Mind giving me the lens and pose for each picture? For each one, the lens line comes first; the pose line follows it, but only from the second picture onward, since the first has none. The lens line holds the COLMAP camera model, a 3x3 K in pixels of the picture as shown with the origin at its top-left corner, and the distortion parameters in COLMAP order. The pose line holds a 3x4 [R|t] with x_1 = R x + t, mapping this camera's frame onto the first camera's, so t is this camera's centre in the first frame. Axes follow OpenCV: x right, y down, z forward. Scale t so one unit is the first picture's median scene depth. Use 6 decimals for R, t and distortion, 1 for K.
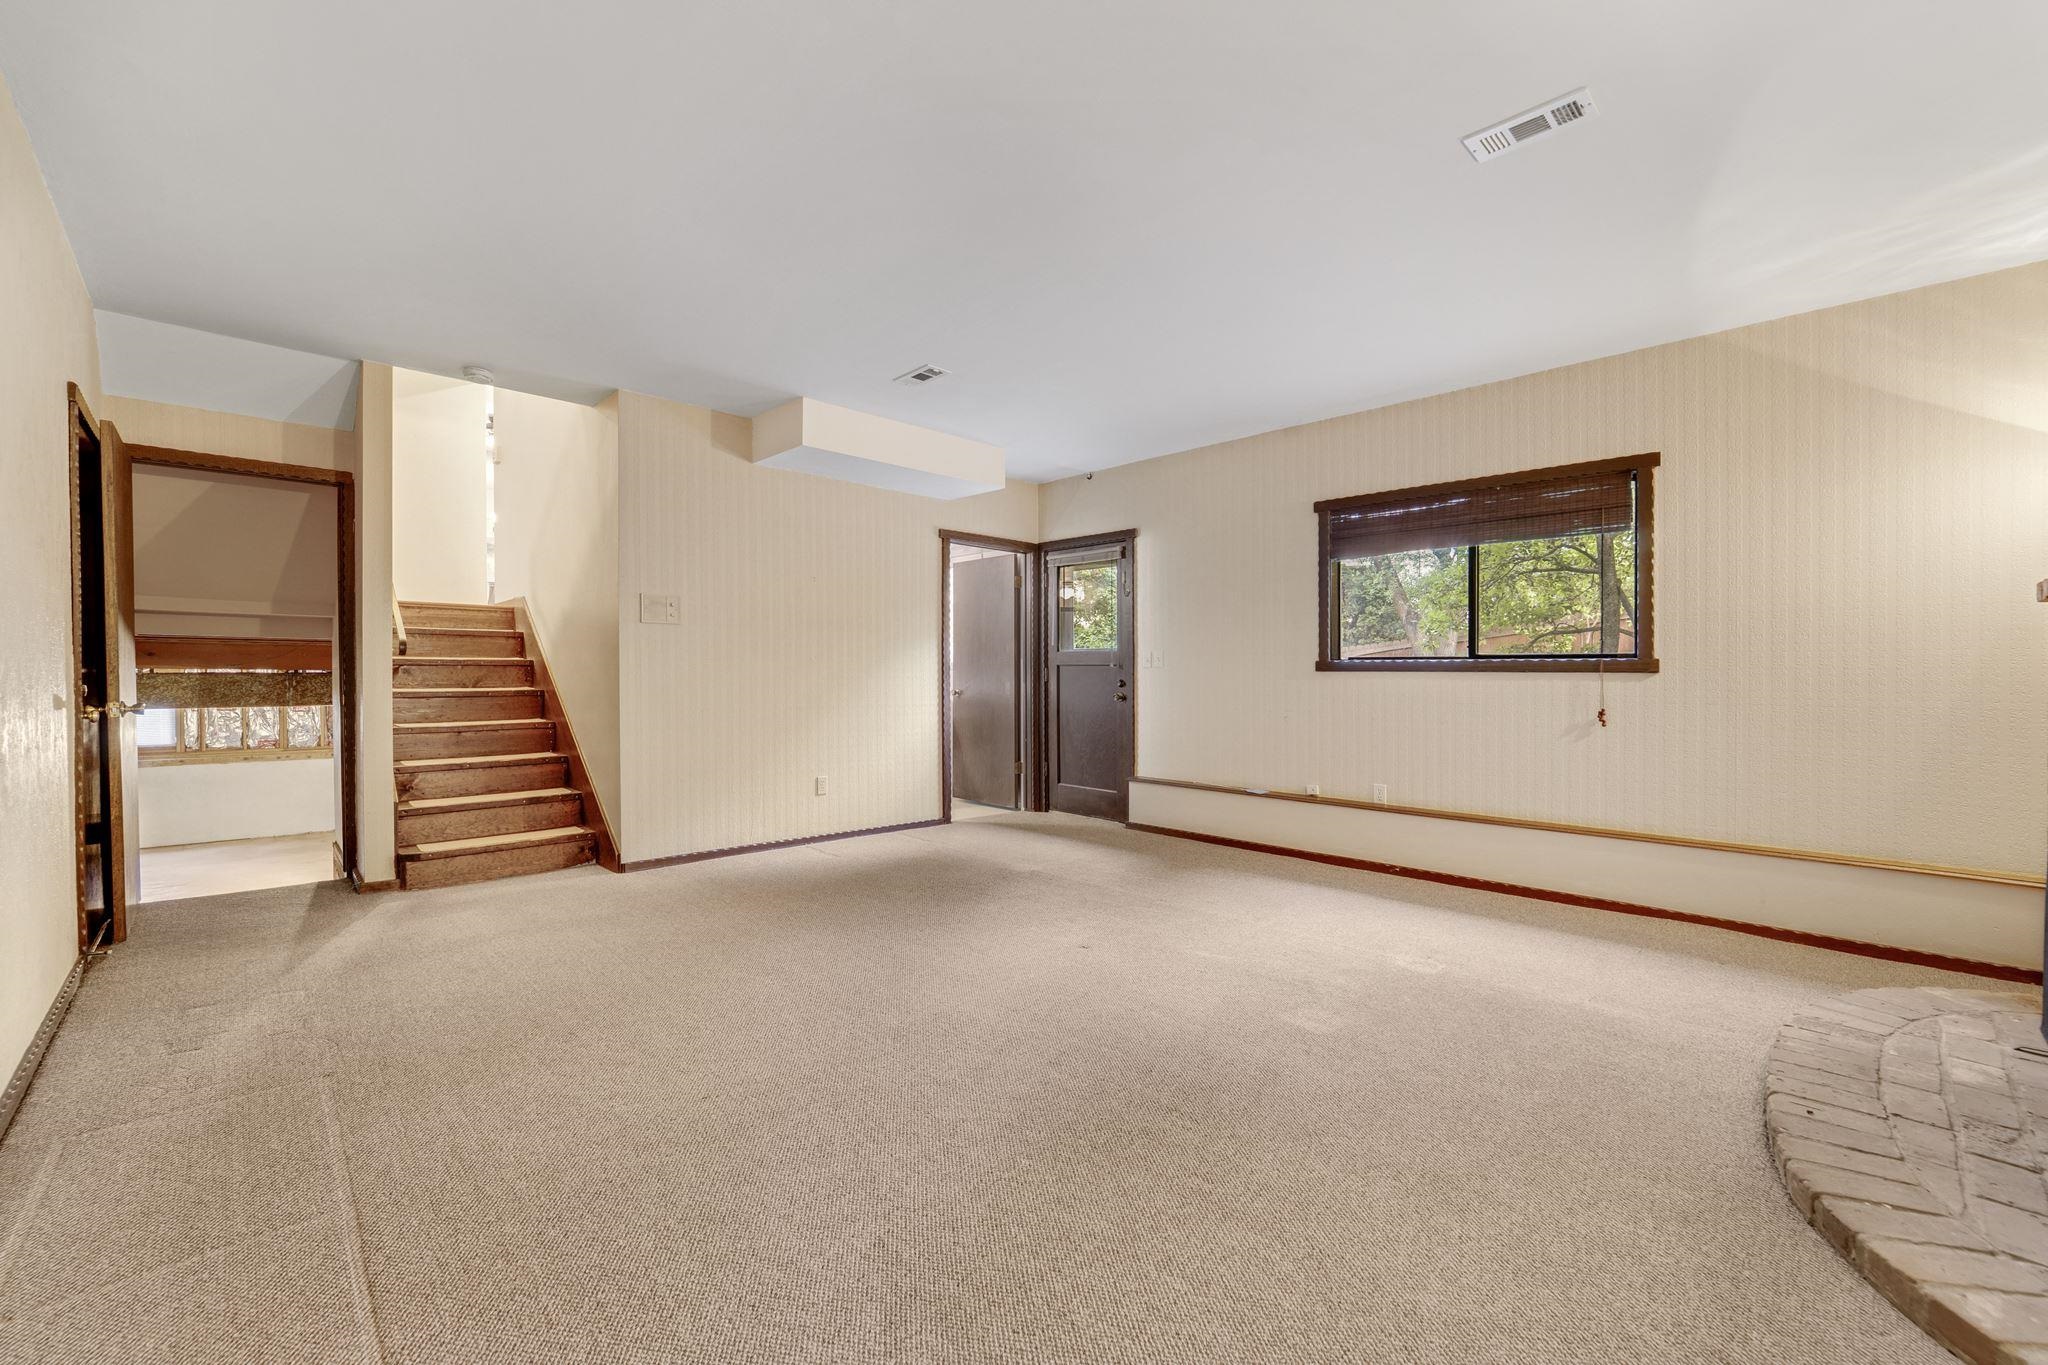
lens RADIAL K [[842.8, 0, 1017.4], [0, 842.8, 682.8], [0, 0, 1]] dist [-0.010843, 0.000758]
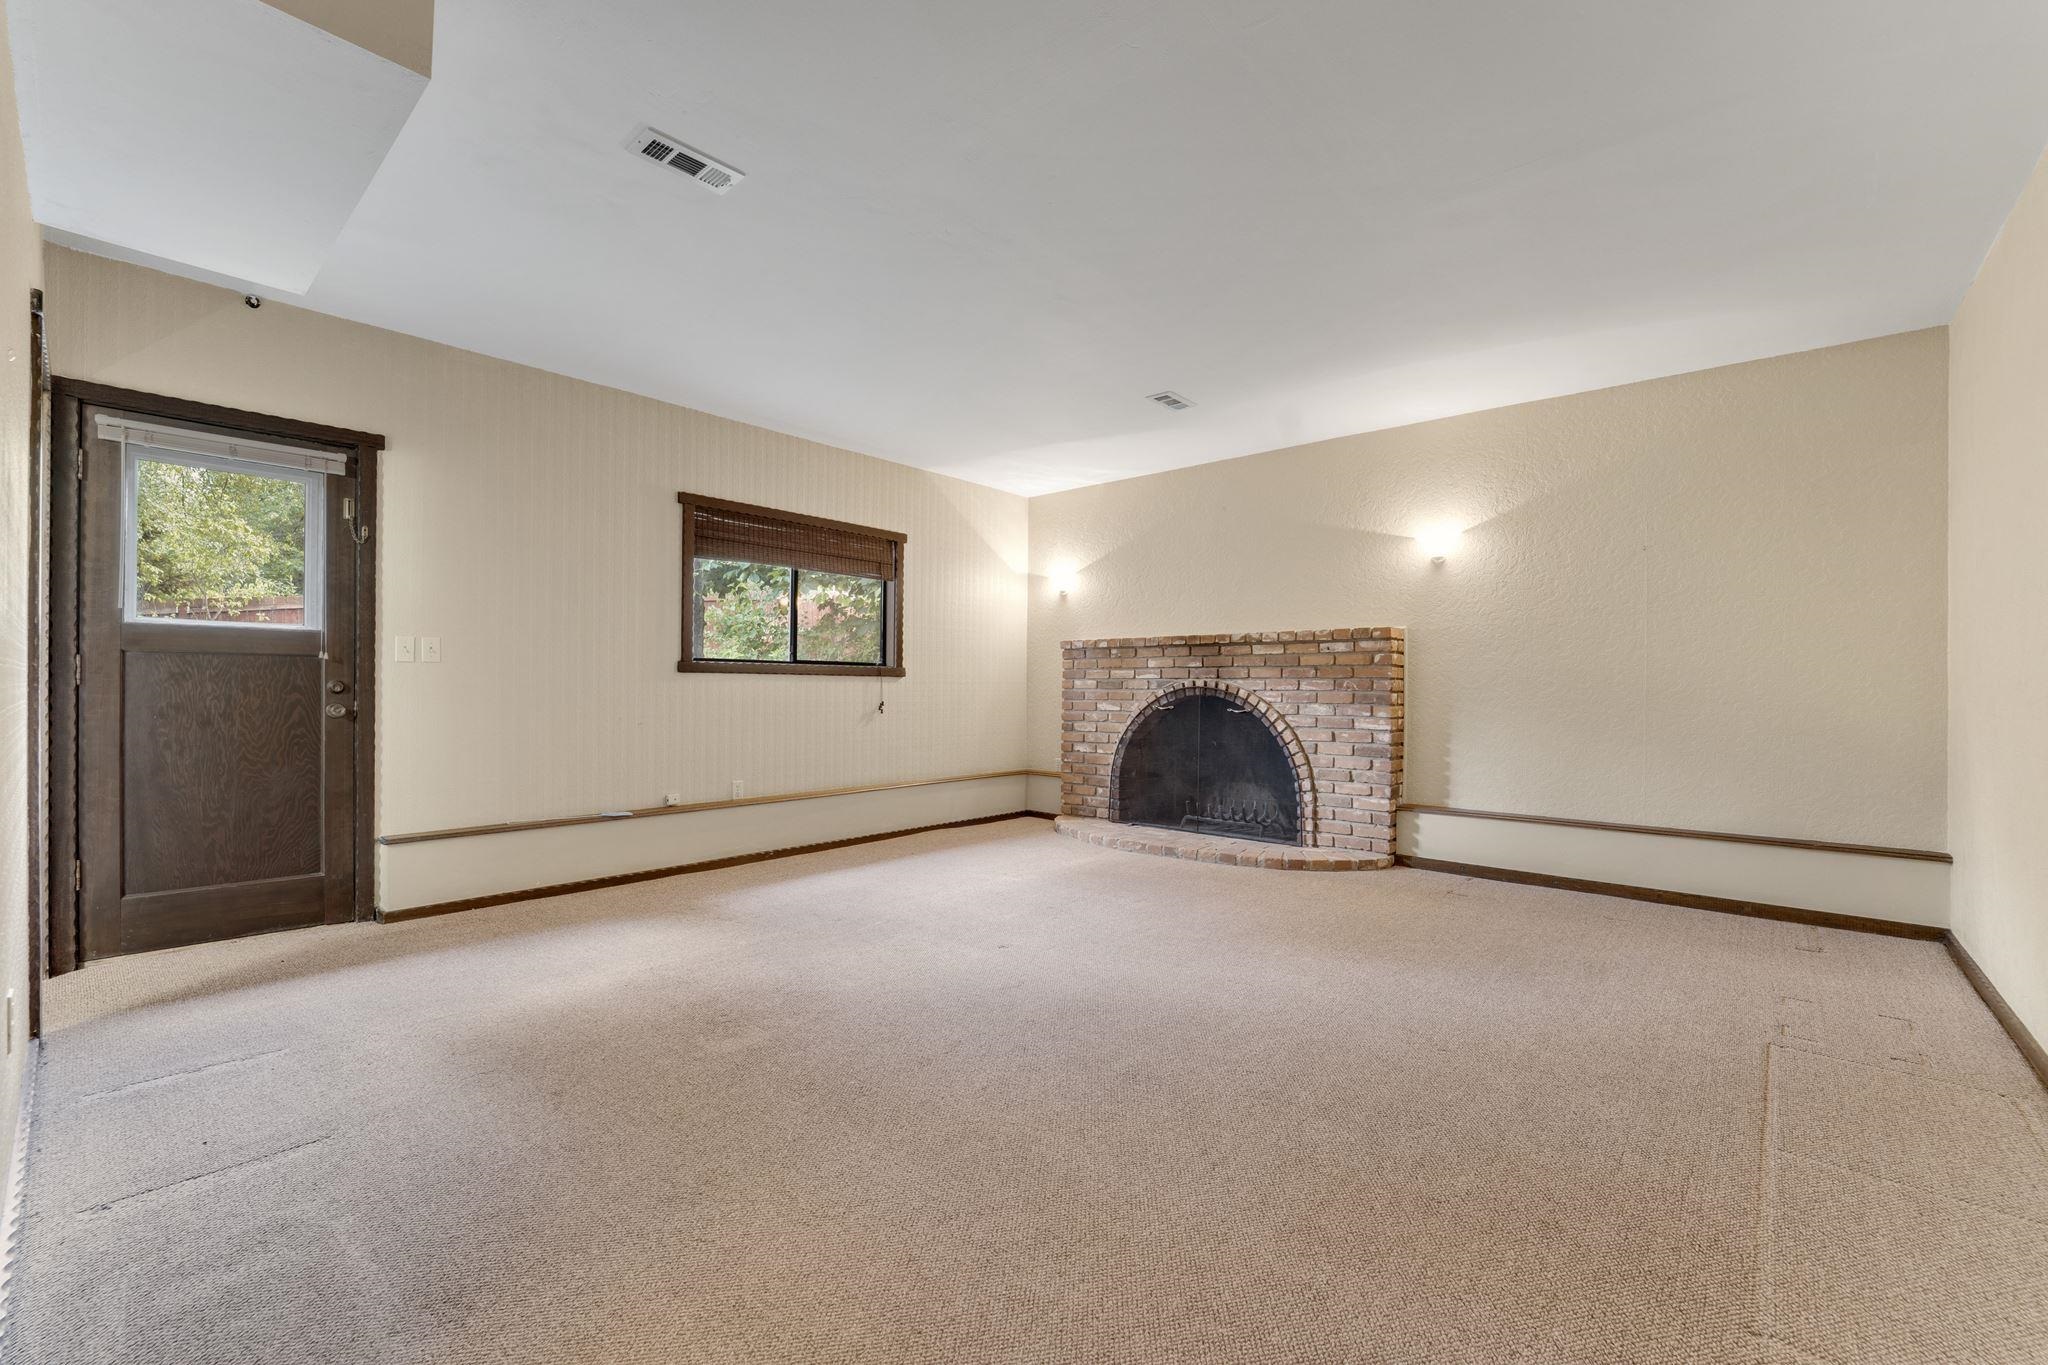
lens RADIAL K [[842.8, 0, 1023.2], [0, 842.8, 680.3], [0, 0, 1]] dist [-0.010843, 0.000758]
pose [[-0.094031, 0.000569, 0.995569, -0.645449], [0.002265, 0.999997, -0.000357, -0.003521], [-0.995567, 0.002221, -0.094032, 0.743021]]
